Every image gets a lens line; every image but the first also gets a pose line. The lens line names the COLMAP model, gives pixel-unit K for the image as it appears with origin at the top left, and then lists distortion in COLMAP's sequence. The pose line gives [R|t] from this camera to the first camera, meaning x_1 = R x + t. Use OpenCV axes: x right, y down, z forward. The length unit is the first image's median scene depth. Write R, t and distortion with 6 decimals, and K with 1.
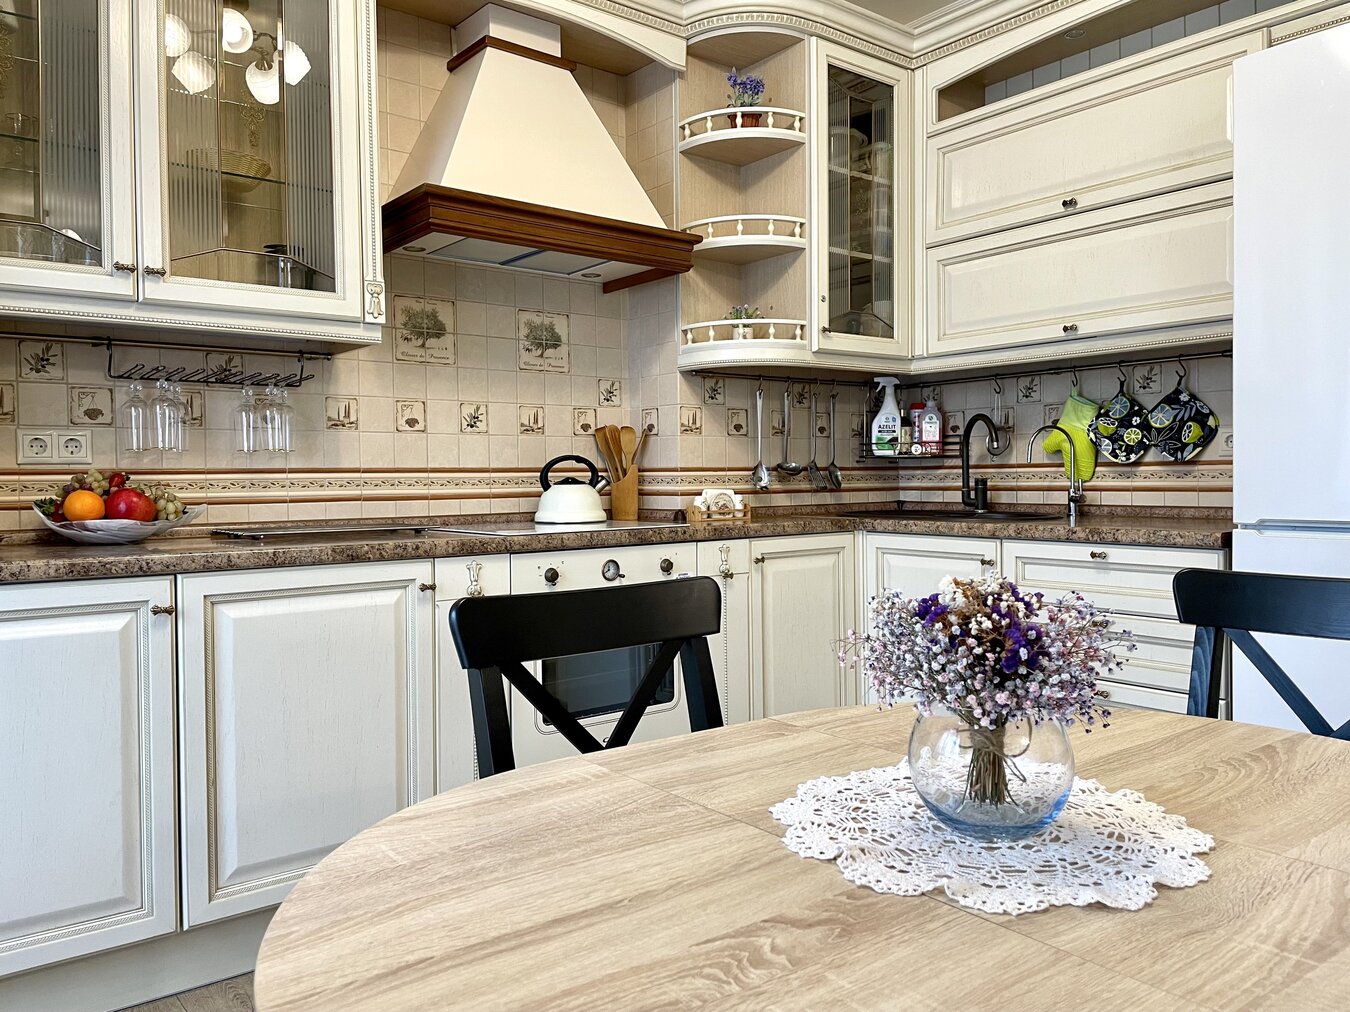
lens RADIAL K [[1019.4, 0, 677.3], [0, 1019.4, 498.9], [0, 0, 1]] dist [0.086318, -0.105347]
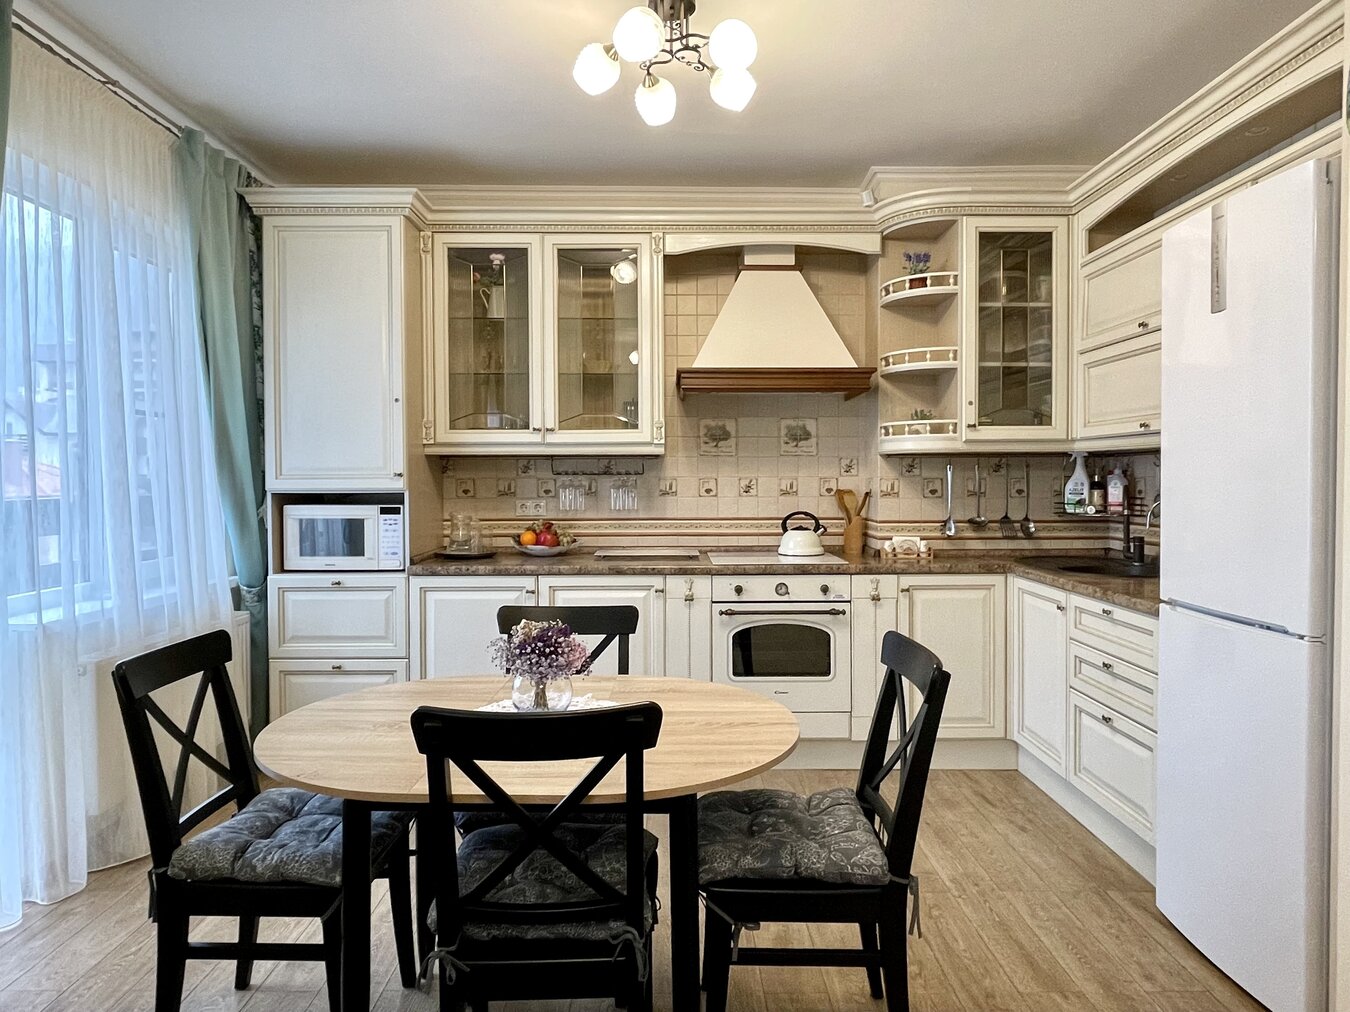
lens RADIAL K [[840.5, 0, 674.1], [0, 840.5, 497.1], [0, 0, 1]] dist [0.008203, -0.009397]
pose [[0.785808, 0.023285, -0.618032, 0.583155], [-0.018323, 0.999729, 0.014369, -0.086370], [0.618199, 0.000034, 0.786022, -0.143656]]
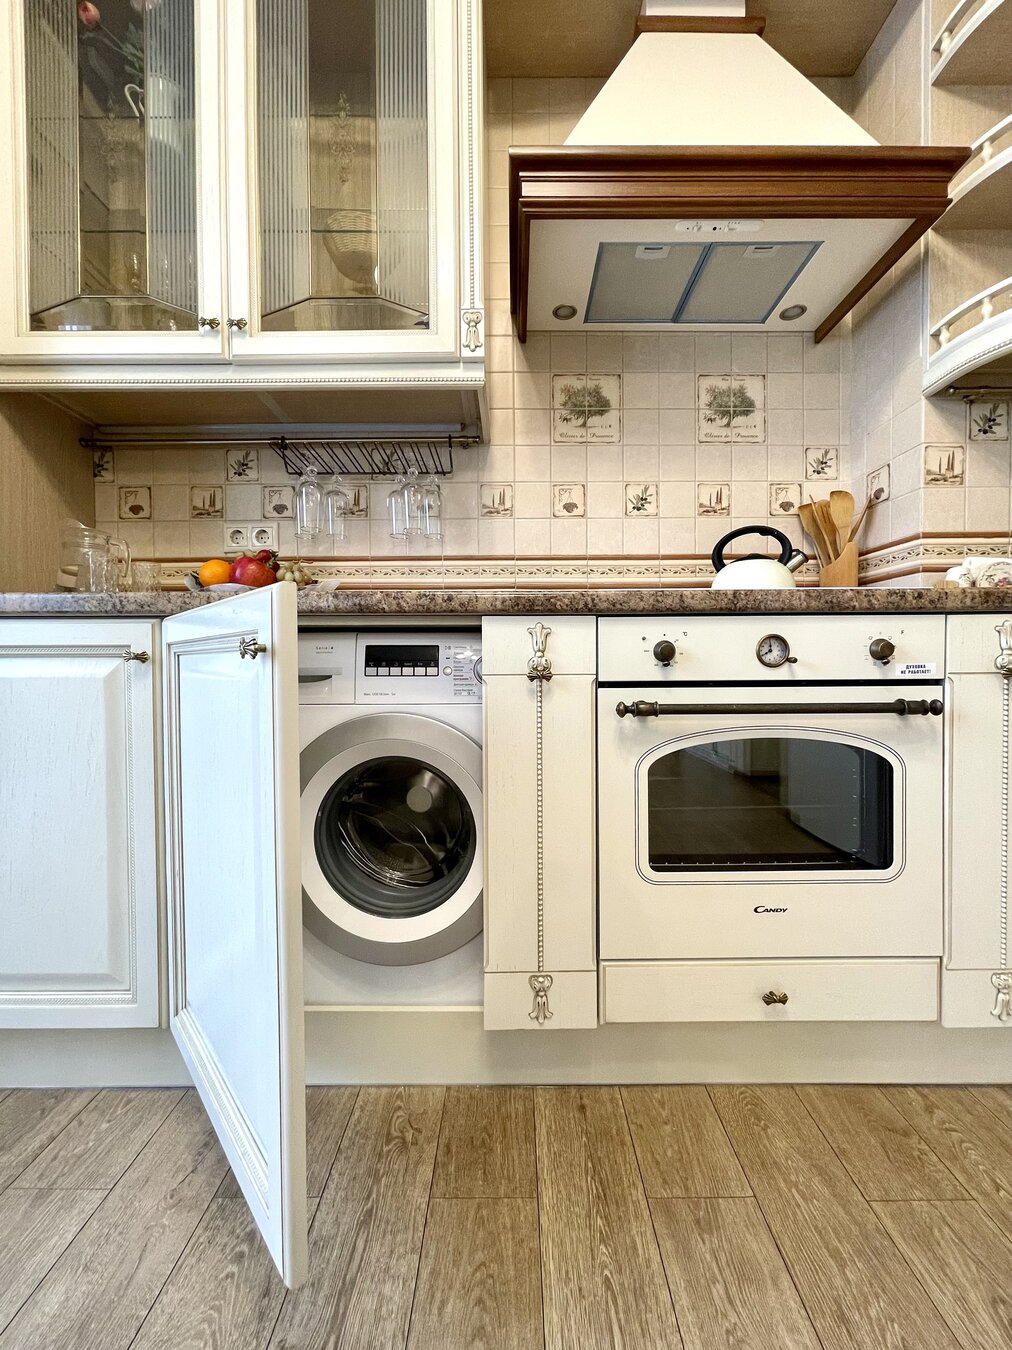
lens RADIAL K [[542.9, 0, 515.1], [0, 542.9, 674.5], [0, 0, 1]] dist [-0.006219, 0.000789]
pose [[0.782173, 0.020934, -0.622709, 0.019439], [-0.016156, 0.999781, 0.013316, 0.077820], [0.622851, -0.000355, 0.782340, 0.593002]]
